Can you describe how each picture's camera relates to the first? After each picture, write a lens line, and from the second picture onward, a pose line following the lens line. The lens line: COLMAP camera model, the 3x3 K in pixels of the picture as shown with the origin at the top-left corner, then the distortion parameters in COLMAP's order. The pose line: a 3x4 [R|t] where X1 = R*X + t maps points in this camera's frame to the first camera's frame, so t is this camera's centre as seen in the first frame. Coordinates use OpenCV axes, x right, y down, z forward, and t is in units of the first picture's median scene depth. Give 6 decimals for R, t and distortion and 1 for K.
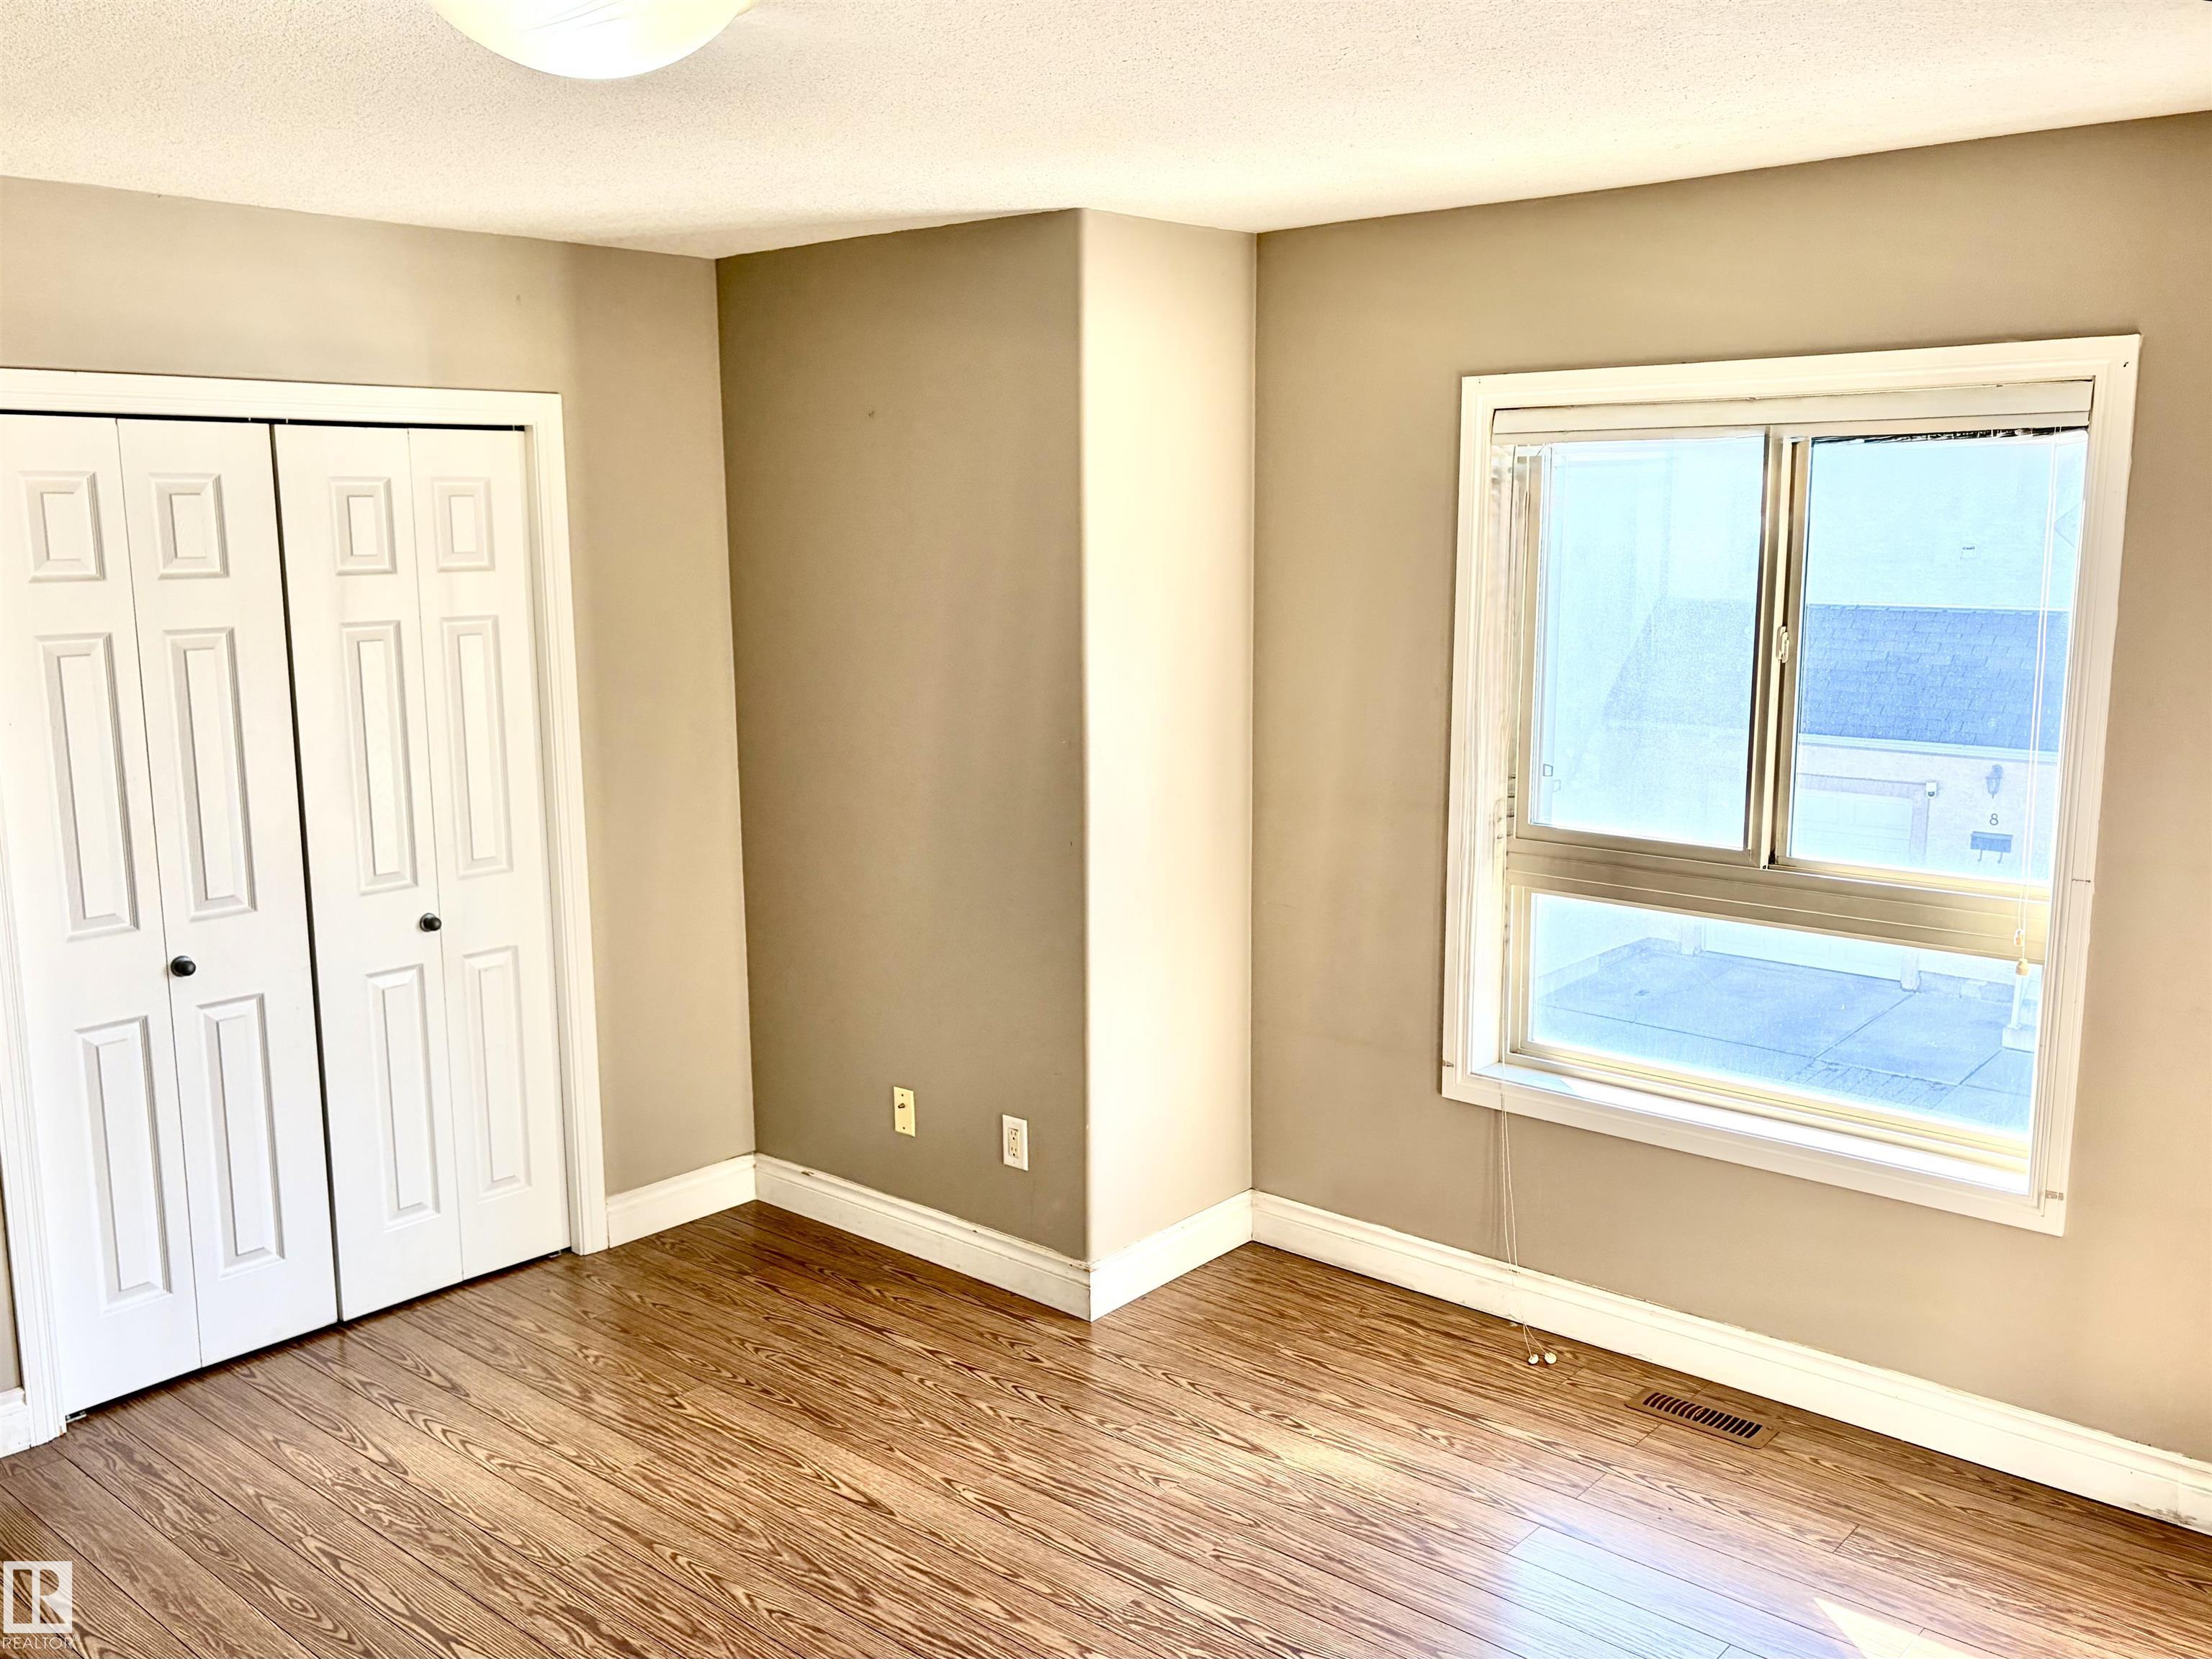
lens RADIAL K [[1765.8, 0, 1106.0], [0, 1765.8, 829.5], [0, 0, 1]] dist [-0.003060, -0.004063]
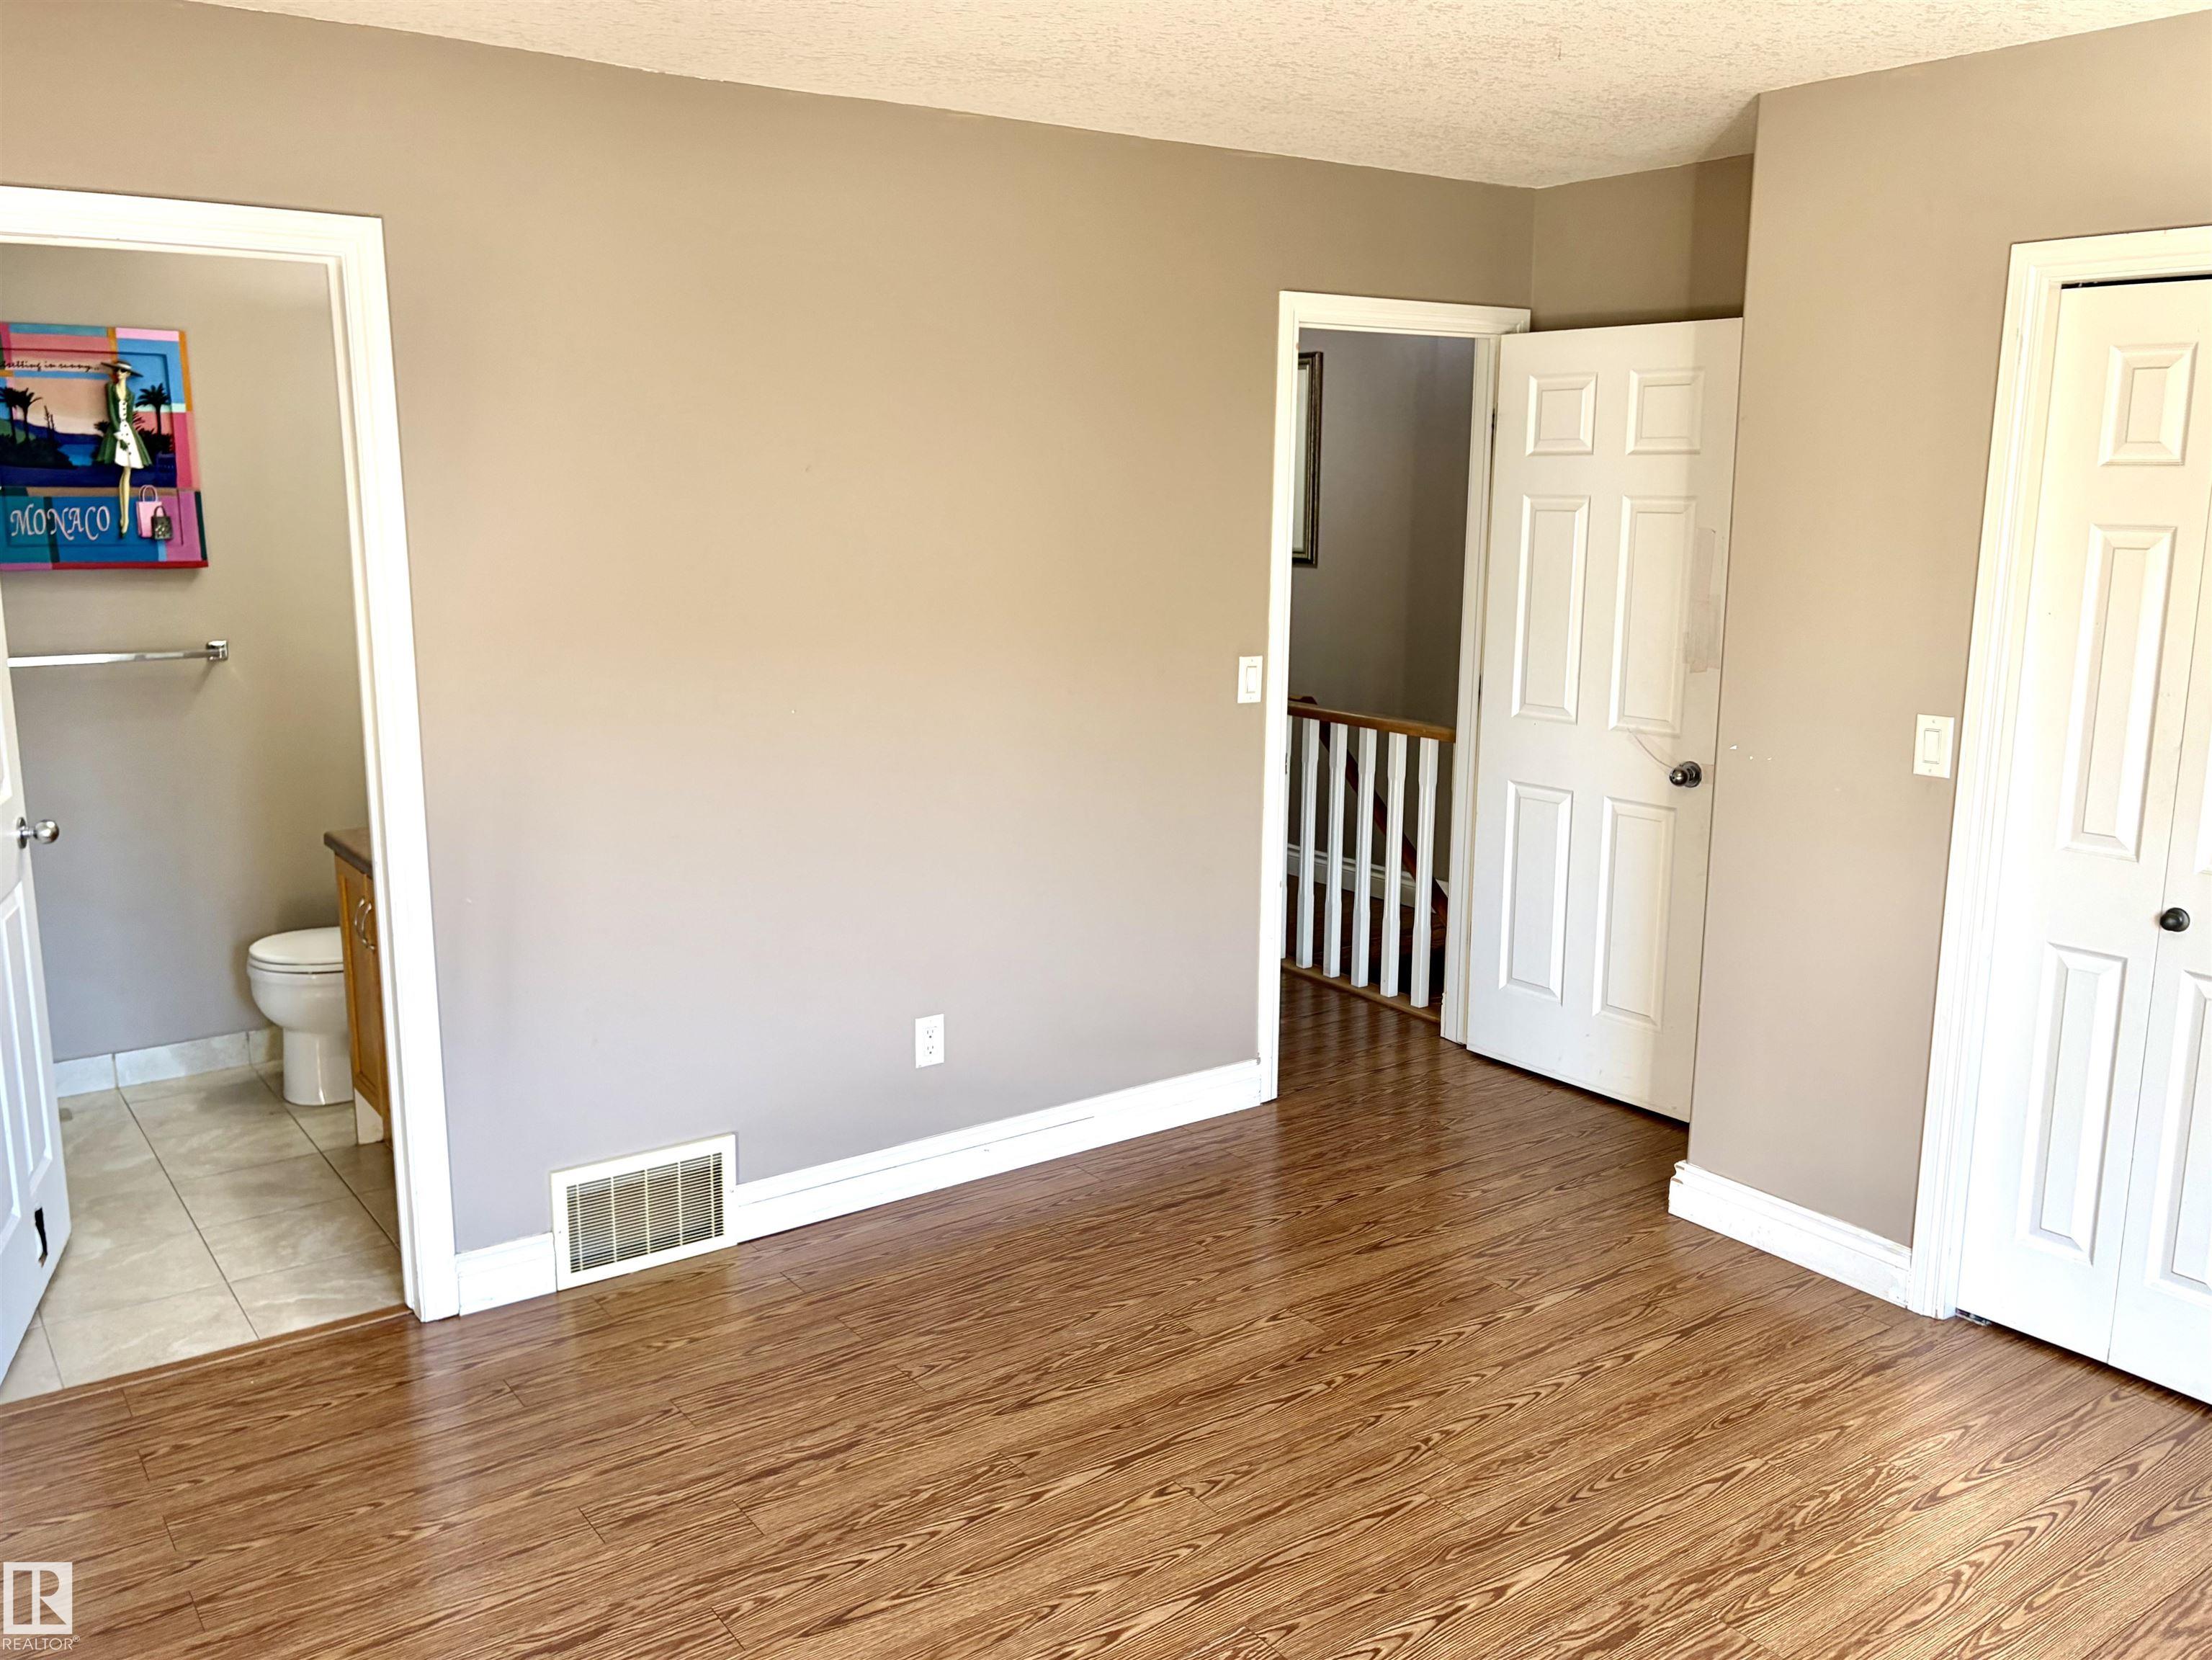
lens RADIAL K [[1674.9, 0, 1106.0], [0, 1674.9, 830.0], [0, 0, 1]] dist [0.004003, -0.064946]
pose [[-0.224627, 0.198279, -0.954059, 0.371369], [-0.169647, 0.956170, 0.238660, -0.071402], [0.959564, 0.215462, -0.181144, 0.654191]]
